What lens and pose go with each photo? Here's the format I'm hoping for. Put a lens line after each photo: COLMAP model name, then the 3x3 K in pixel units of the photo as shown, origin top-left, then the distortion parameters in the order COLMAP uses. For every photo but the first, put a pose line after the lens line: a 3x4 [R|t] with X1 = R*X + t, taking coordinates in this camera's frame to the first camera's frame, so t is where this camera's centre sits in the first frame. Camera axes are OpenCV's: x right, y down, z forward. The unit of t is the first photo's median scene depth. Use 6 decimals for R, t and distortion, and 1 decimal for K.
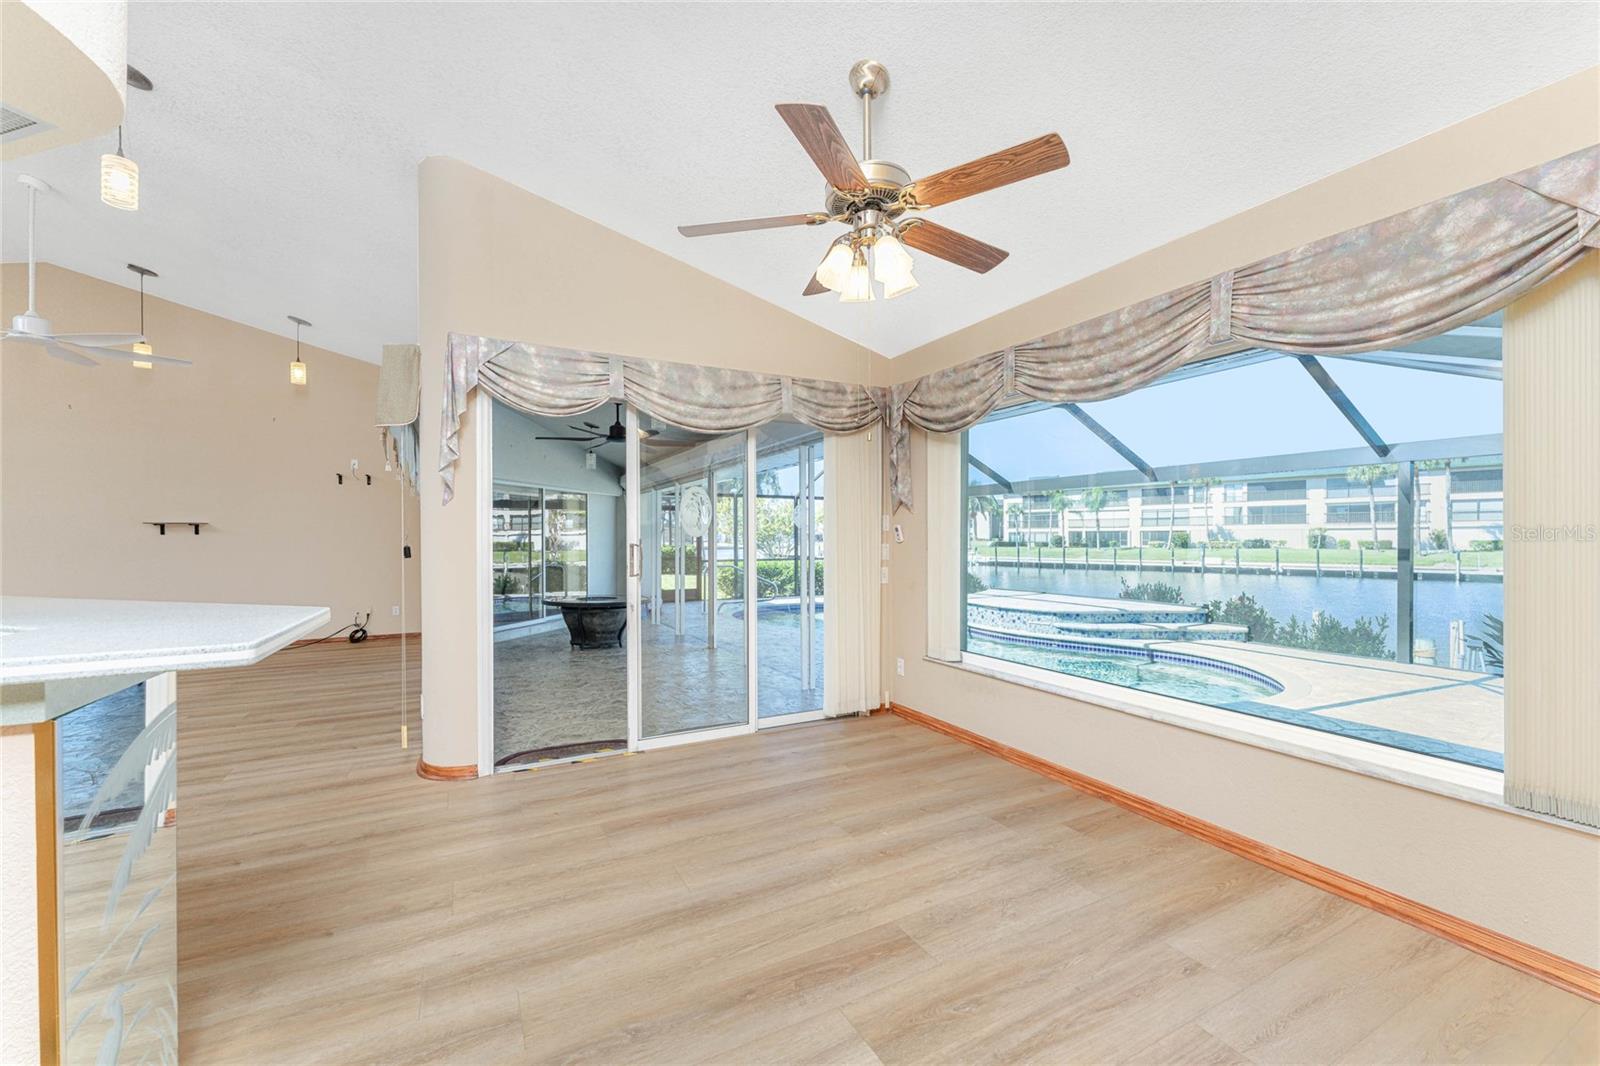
lens RADIAL K [[642.0, 0, 795.0], [0, 642.0, 540.7], [0, 0, 1]] dist [-0.000191, 0.000001]
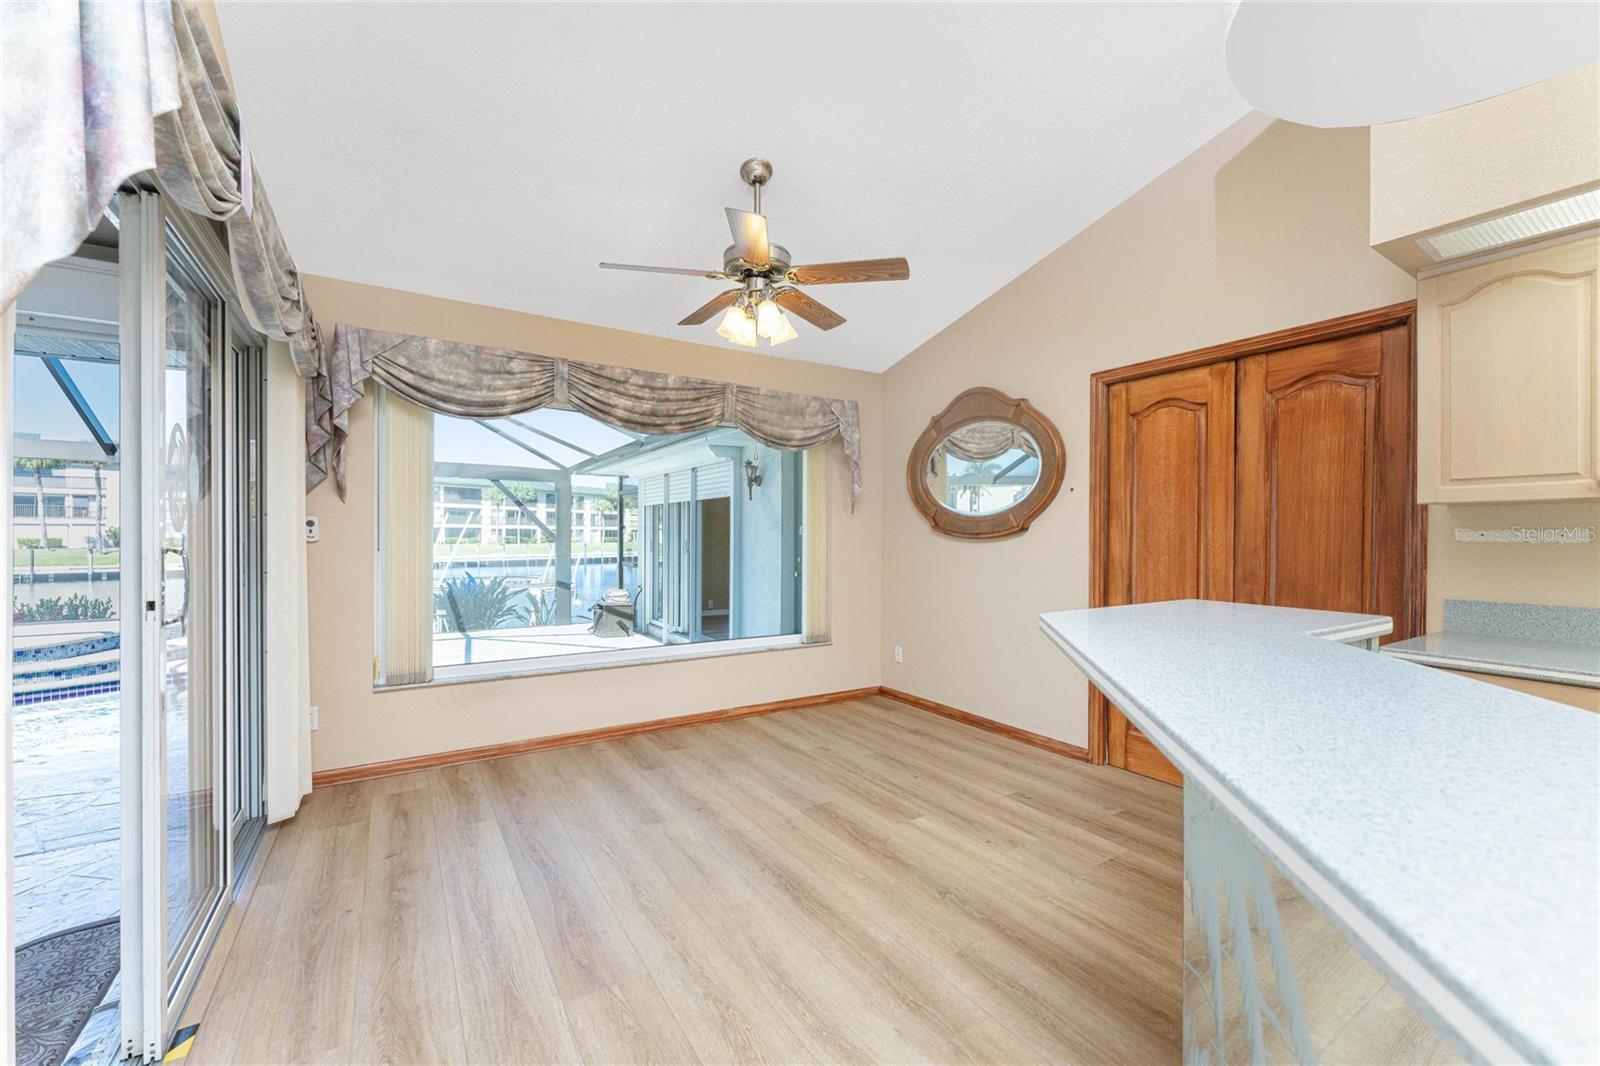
lens RADIAL K [[648.4, 0, 810.6], [0, 648.4, 536.4], [0, 0, 1]] dist [0.000007, -0.000005]
pose [[-0.096488, 0.001466, 0.995333, -0.913926], [0.001342, 0.999998, -0.001342, -0.001994], [-0.995333, 0.001207, -0.096489, 0.801145]]
